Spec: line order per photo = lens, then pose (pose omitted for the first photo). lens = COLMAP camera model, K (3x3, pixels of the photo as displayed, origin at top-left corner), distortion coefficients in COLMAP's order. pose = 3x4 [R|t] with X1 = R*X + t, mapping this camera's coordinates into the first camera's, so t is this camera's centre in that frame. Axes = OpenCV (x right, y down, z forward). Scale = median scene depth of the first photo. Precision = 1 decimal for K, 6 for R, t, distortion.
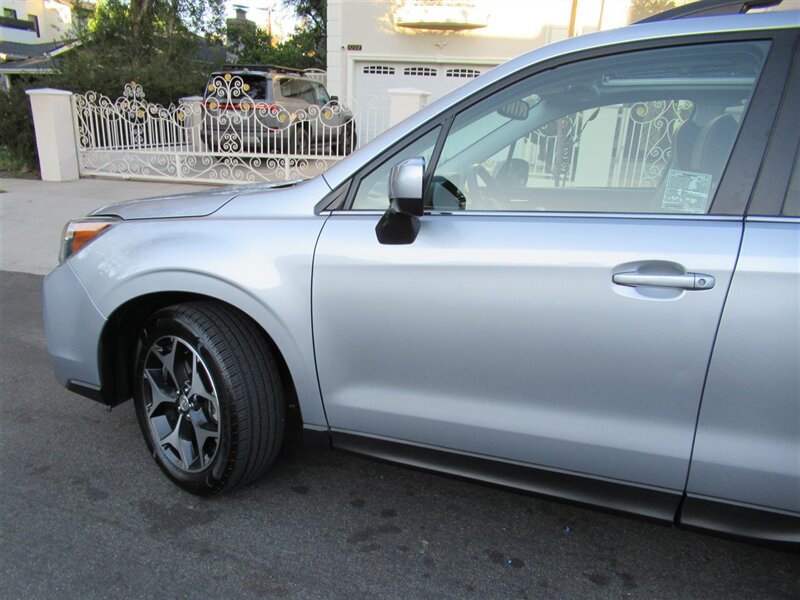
lens RADIAL K [[616.2, 0, 385.5], [0, 616.2, 287.0], [0, 0, 1]] dist [-0.000087, 0.001596]
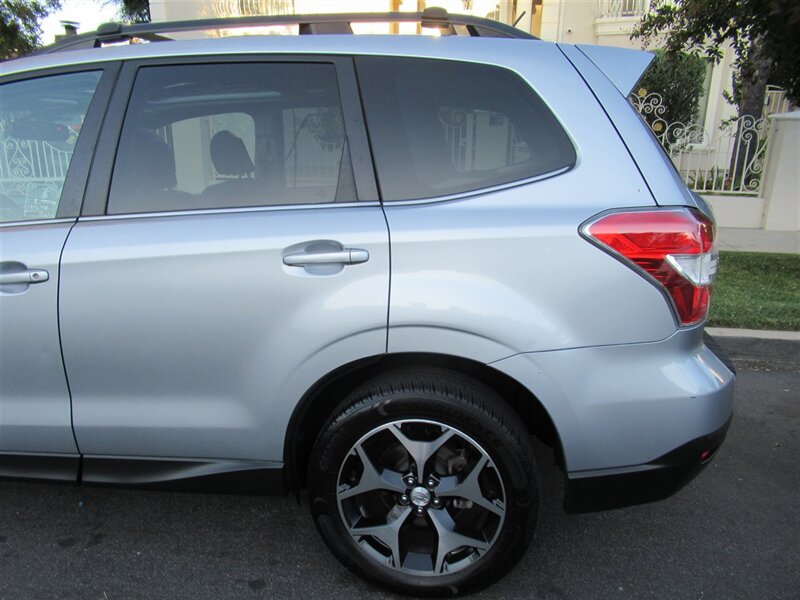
lens RADIAL K [[636.5, 0, 400.0], [0, 636.5, 300.0], [0, 0, 1]] dist [-0.012393, -0.004685]
pose [[0.982942, -0.088839, 0.161035, 0.212528], [0.088907, 0.996017, 0.006797, 0.019658], [-0.160997, 0.007636, 0.986925, -0.068443]]
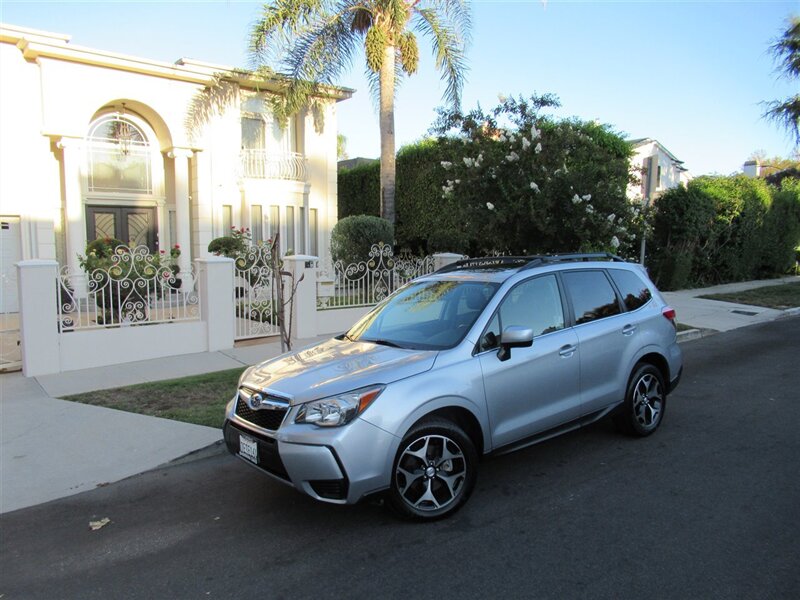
lens RADIAL K [[643.4, 0, 390.9], [0, 643.4, 280.1], [0, 0, 1]] dist [0.007950, 0.005333]
pose [[0.534239, -0.108329, 0.838364, -0.614764], [0.267006, 0.962608, -0.045764, -0.099411], [-0.802058, 0.248296, 0.543187, -0.037279]]
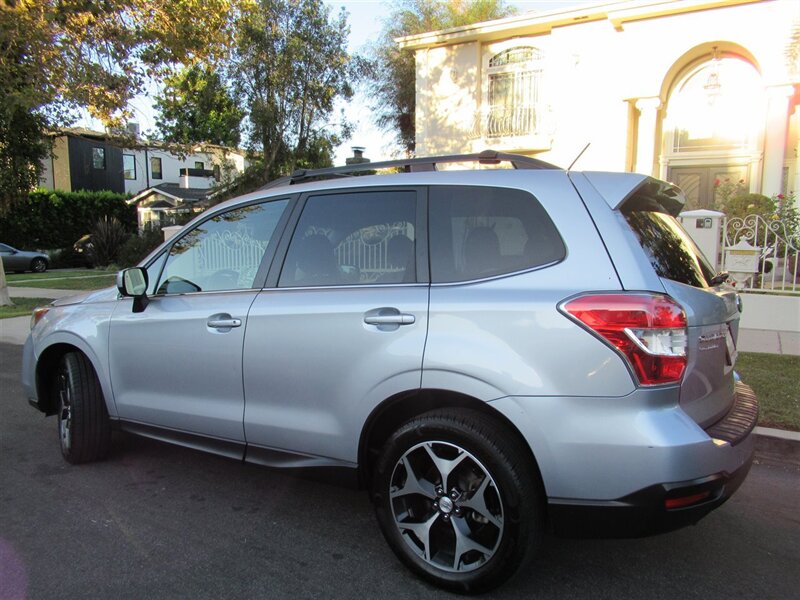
lens RADIAL K [[626.7, 0, 396.4], [0, 626.7, 281.2], [0, 0, 1]] dist [-0.012404, 0.004140]
pose [[0.968401, -0.031300, -0.247425, 0.317314], [-0.017116, 0.981413, -0.191142, 0.049163], [0.248809, 0.189337, 0.949866, -0.162409]]
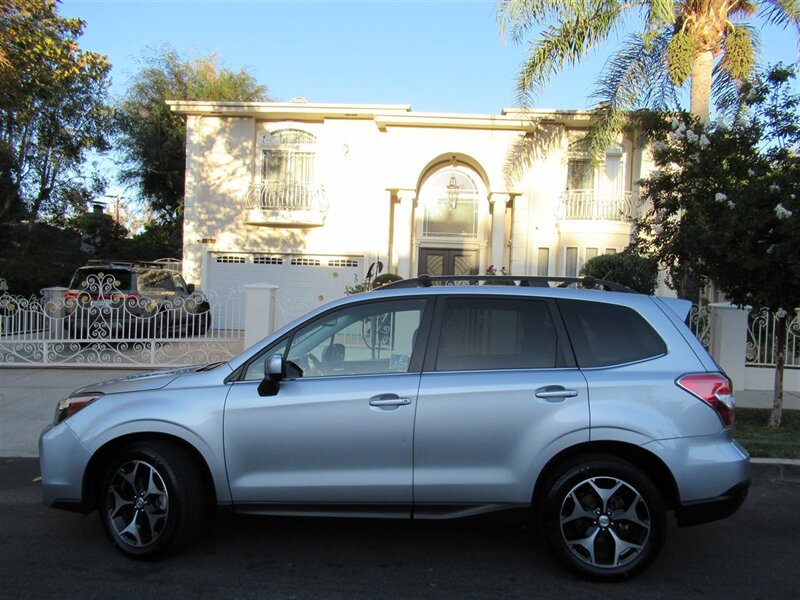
lens RADIAL K [[626.7, 0, 396.4], [0, 626.7, 281.2], [0, 0, 1]] dist [-0.012404, 0.004140]
pose [[0.966675, -0.016813, 0.255454, -0.024234], [0.086769, 0.960296, -0.265146, 0.037678], [-0.240854, 0.278475, 0.929753, -0.280991]]
